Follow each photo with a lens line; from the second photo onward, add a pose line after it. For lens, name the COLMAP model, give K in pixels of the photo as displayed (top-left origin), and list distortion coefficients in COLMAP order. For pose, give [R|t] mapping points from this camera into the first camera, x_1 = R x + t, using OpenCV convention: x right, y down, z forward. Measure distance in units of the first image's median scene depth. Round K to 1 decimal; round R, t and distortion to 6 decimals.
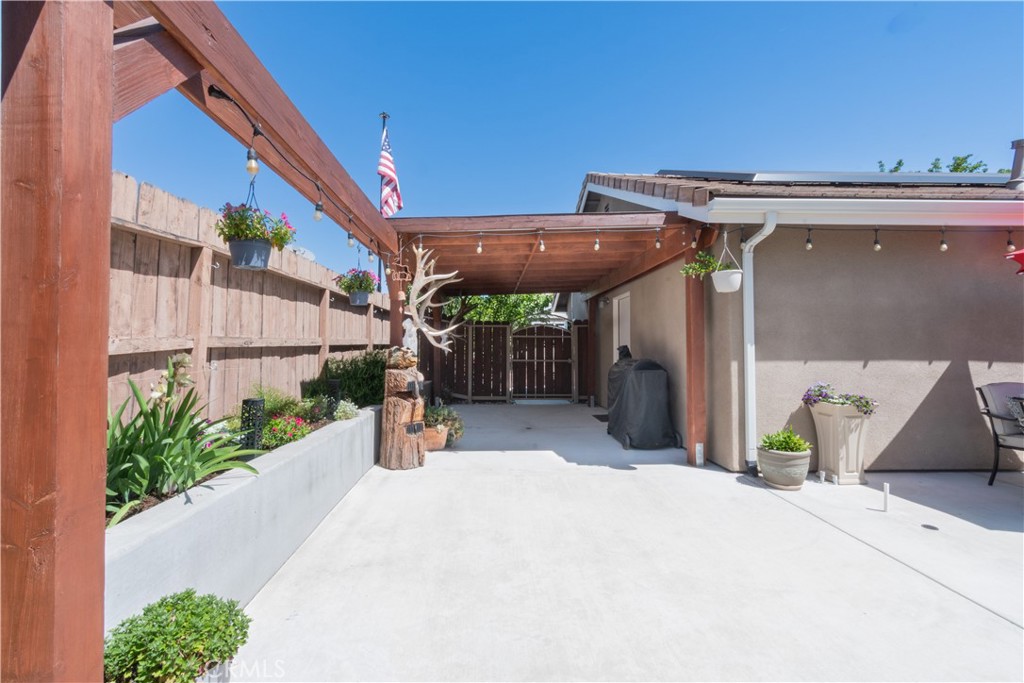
lens RADIAL K [[454.6, 0, 506.9], [0, 454.6, 327.2], [0, 0, 1]] dist [-0.000327, -0.000183]
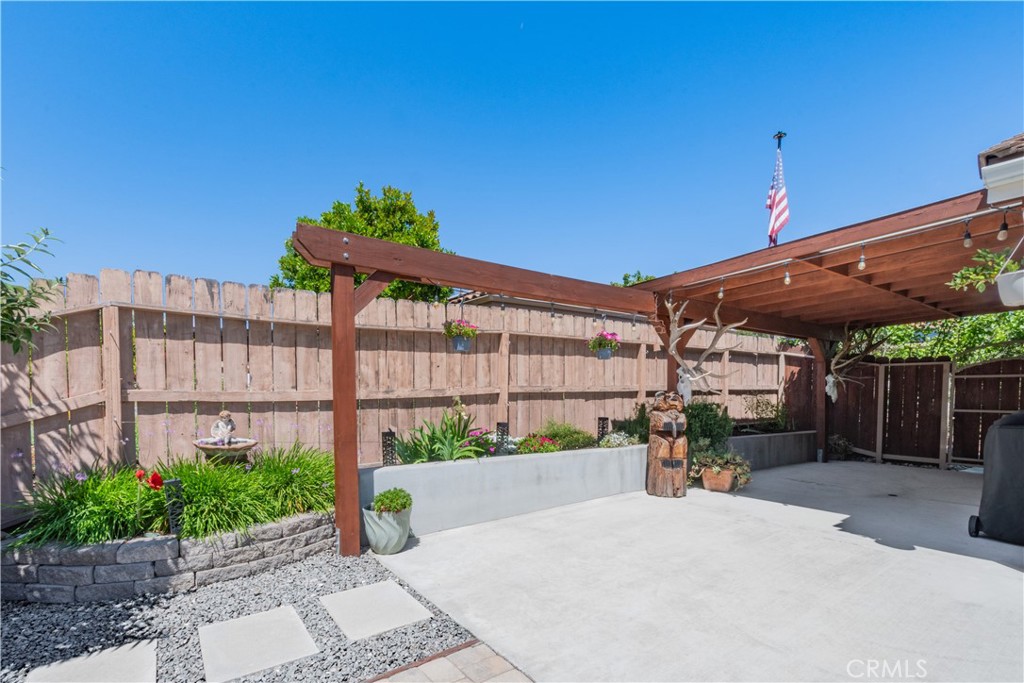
lens RADIAL K [[465.5, 0, 512.7], [0, 465.5, 408.7], [0, 0, 1]] dist [-0.000059, -0.000011]
pose [[0.573312, 0.026014, -0.818924, 0.539269], [0.037220, 0.997637, 0.057748, 0.003545], [0.818491, -0.063588, 0.570990, 0.019391]]
